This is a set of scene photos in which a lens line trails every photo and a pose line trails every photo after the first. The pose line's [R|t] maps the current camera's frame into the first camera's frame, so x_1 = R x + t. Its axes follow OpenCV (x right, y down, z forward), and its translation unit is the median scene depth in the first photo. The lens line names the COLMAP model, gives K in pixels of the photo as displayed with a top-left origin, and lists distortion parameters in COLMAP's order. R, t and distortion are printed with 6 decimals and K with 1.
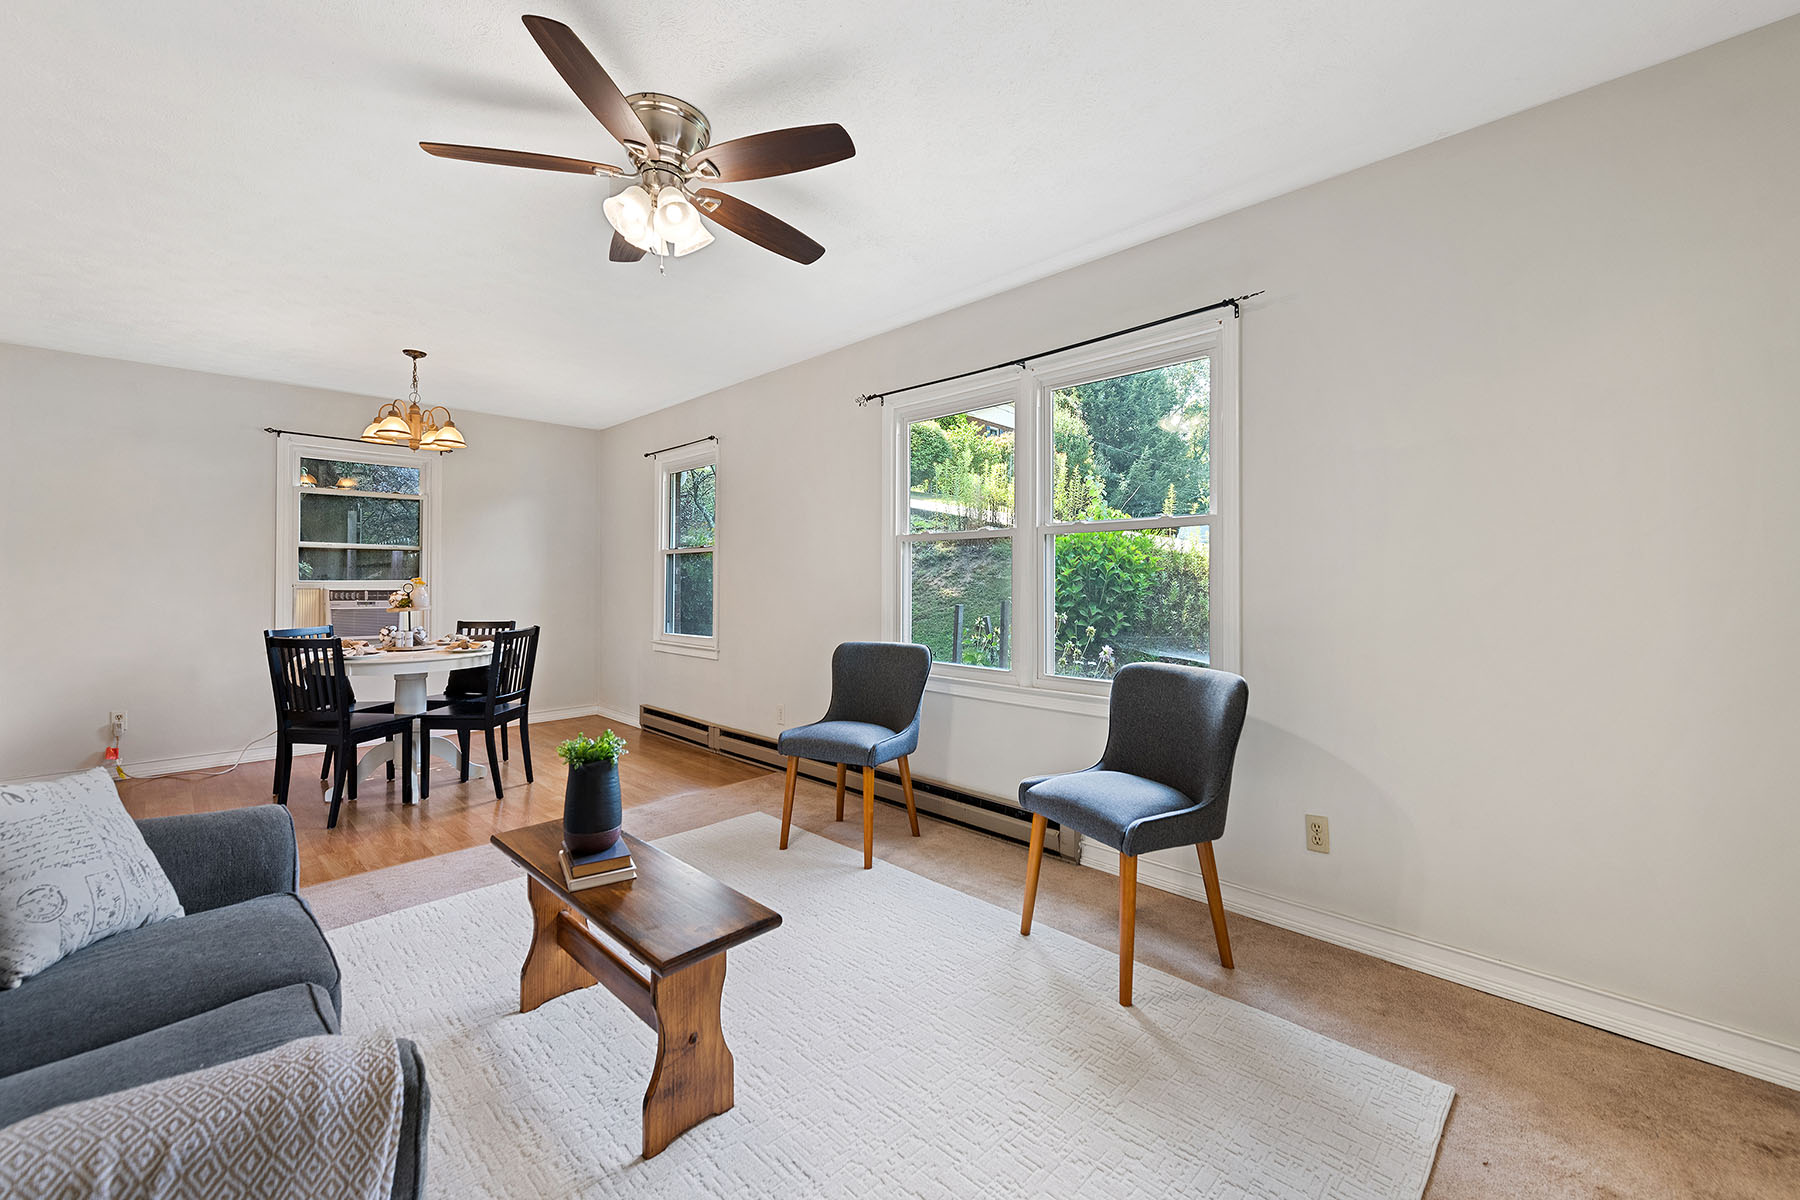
lens RADIAL K [[703.0, 0, 884.8], [0, 703.0, 564.4], [0, 0, 1]] dist [0.008962, -0.001711]
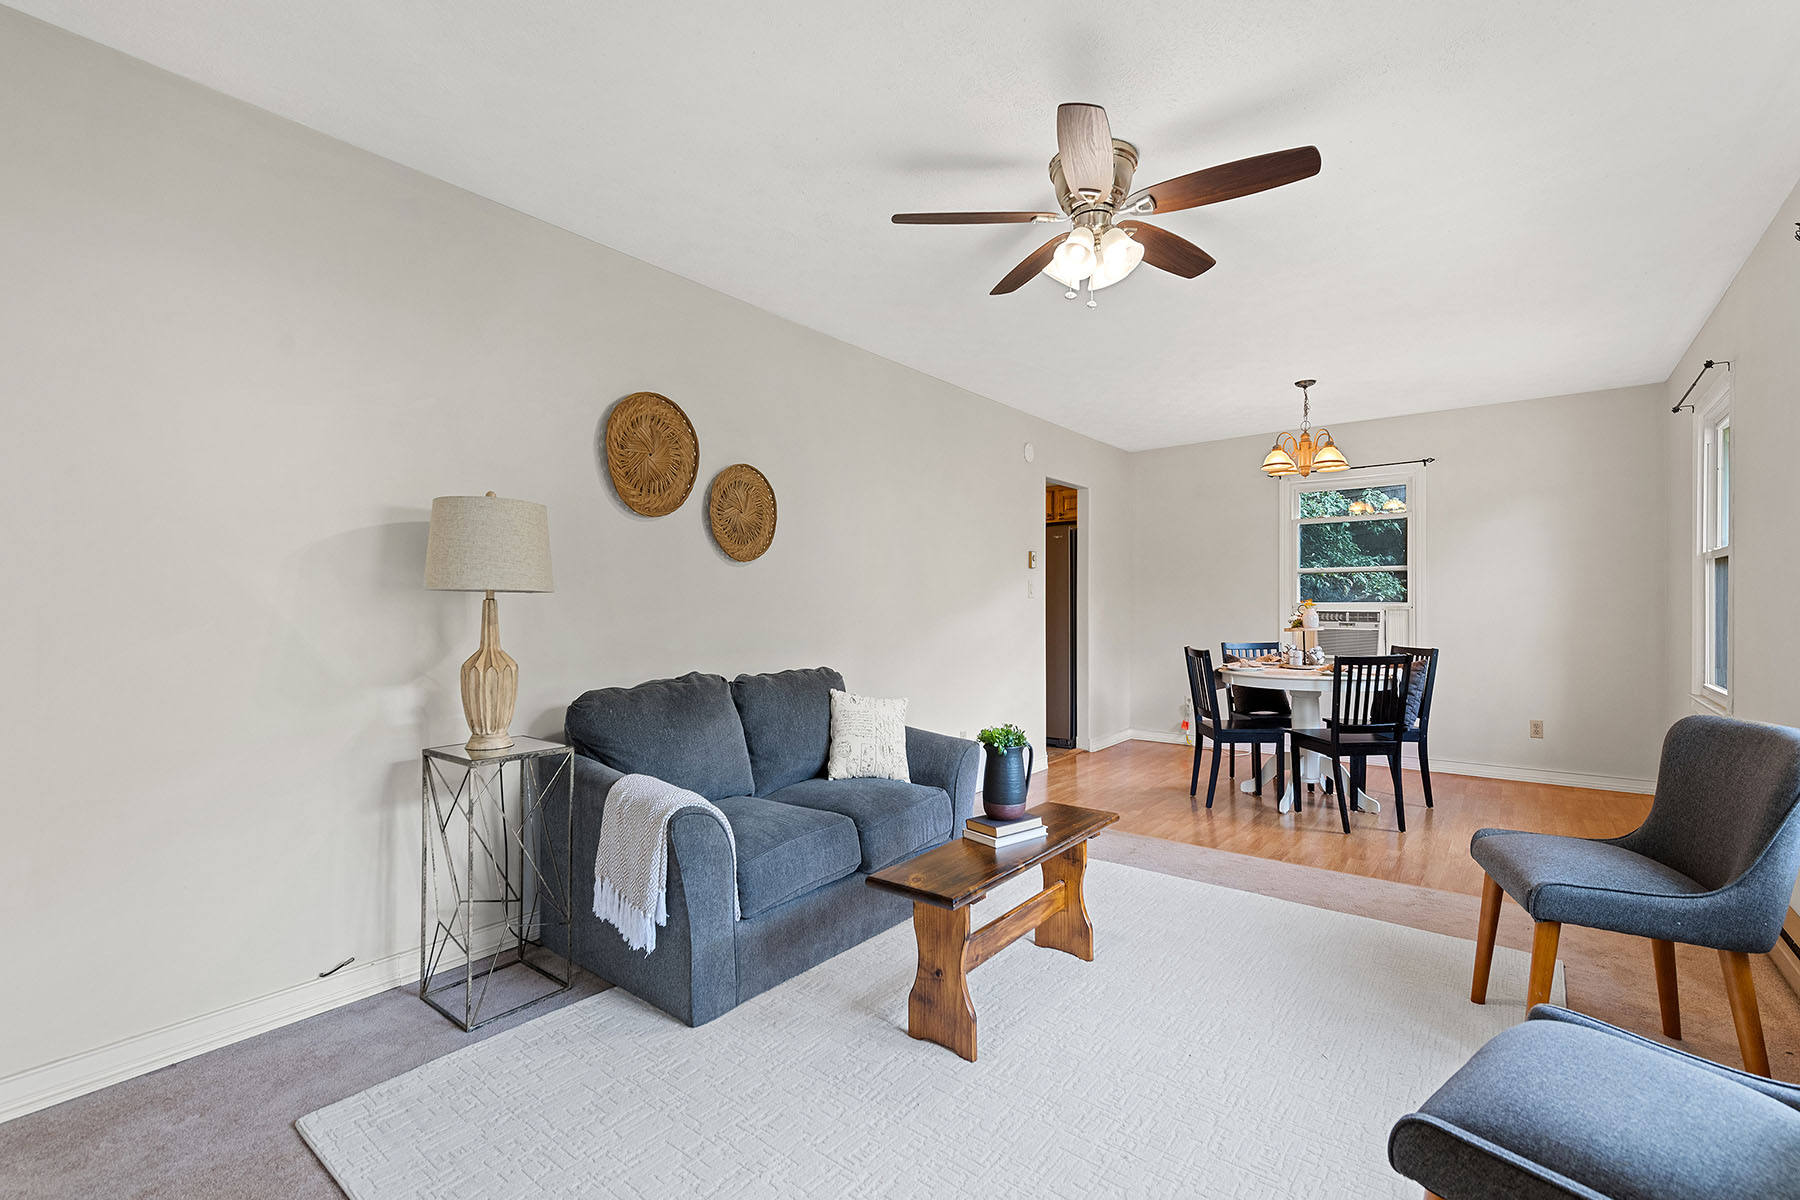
lens RADIAL K [[767.1, 0, 914.8], [0, 767.1, 599.8], [0, 0, 1]] dist [0.002931, -0.001293]
pose [[0.112420, -0.011054, -0.993599, 0.382033], [0.029727, 0.999528, -0.007756, 0.010490], [0.993216, -0.028665, 0.112696, 0.296179]]
